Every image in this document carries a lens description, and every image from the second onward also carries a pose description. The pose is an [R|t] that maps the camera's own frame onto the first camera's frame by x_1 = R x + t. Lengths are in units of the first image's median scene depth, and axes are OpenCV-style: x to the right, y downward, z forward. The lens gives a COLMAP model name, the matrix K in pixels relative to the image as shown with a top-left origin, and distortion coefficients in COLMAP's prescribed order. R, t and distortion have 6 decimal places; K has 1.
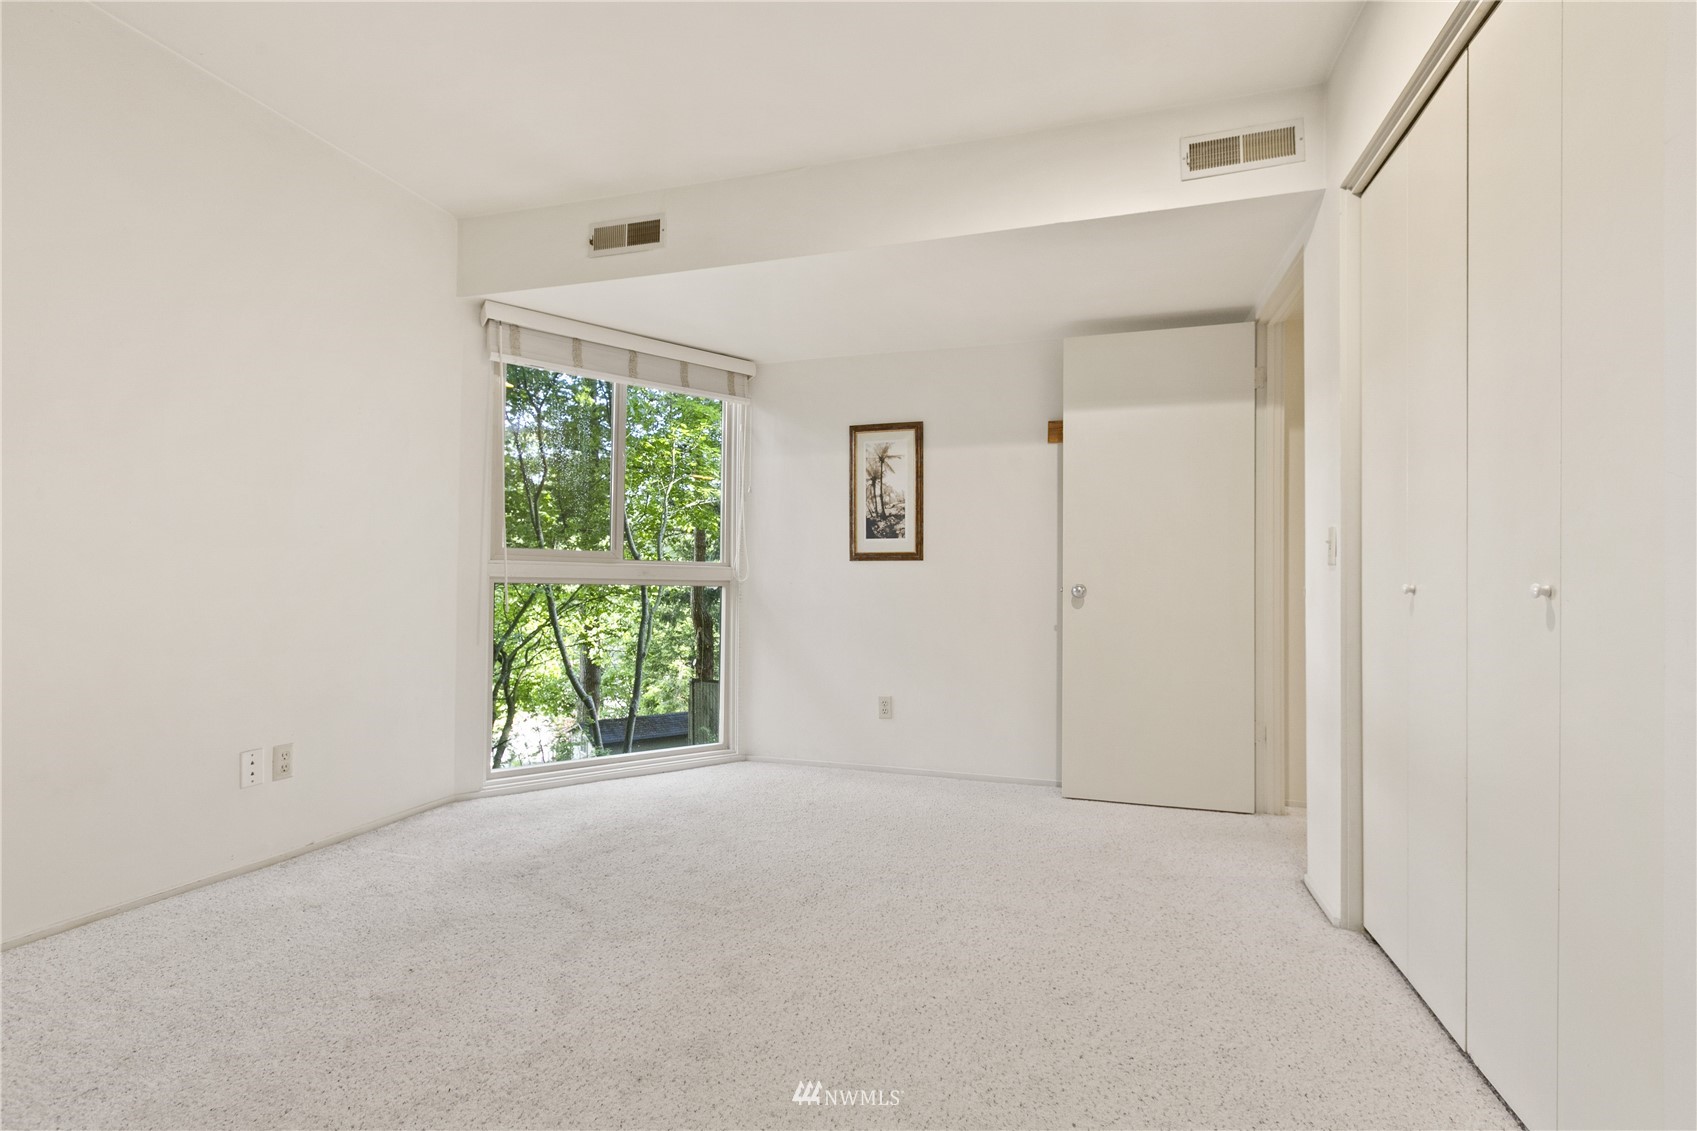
lens RADIAL K [[773.3, 0, 844.9], [0, 773.3, 571.2], [0, 0, 1]] dist [0.000383, -0.000036]
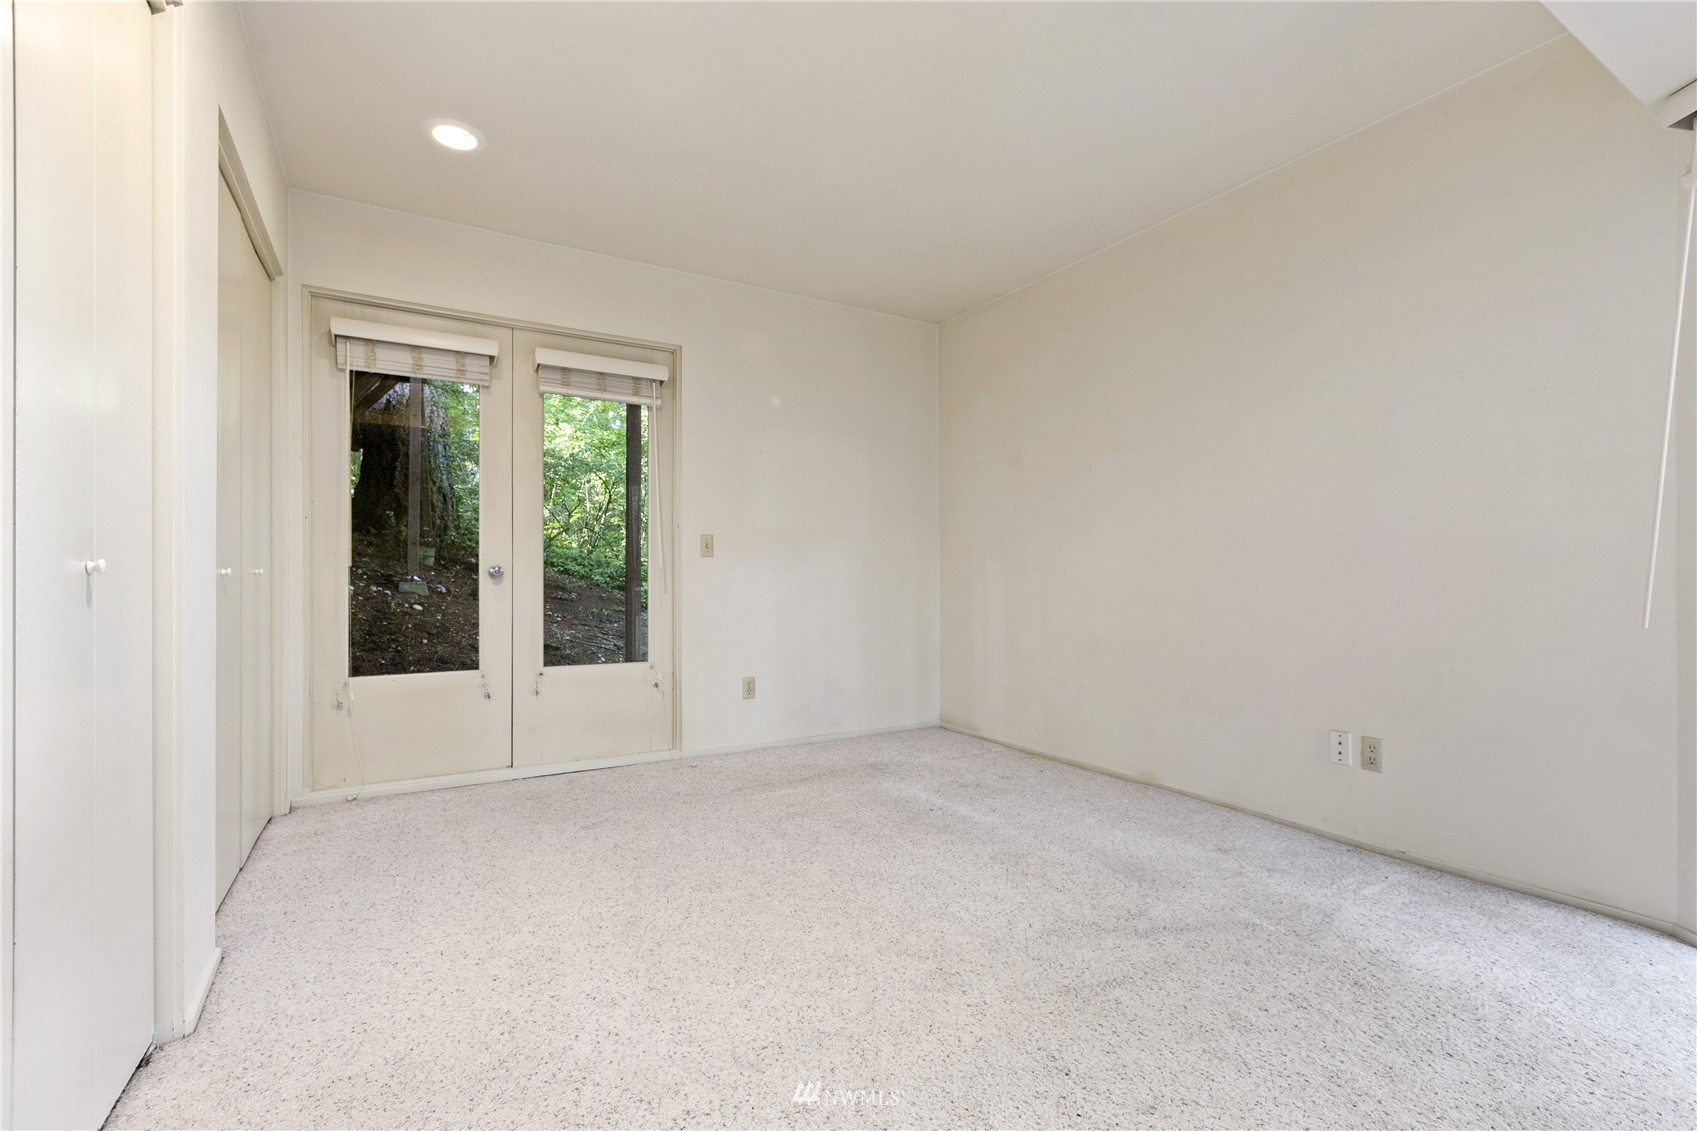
lens RADIAL K [[773.3, 0, 846.9], [0, 773.3, 573.4], [0, 0, 1]] dist [0.000383, -0.000036]
pose [[-0.667498, -0.011381, -0.744524, 0.497610], [0.004955, 0.999793, -0.019725, 0.025060], [0.744595, -0.016856, -0.667304, 1.170836]]
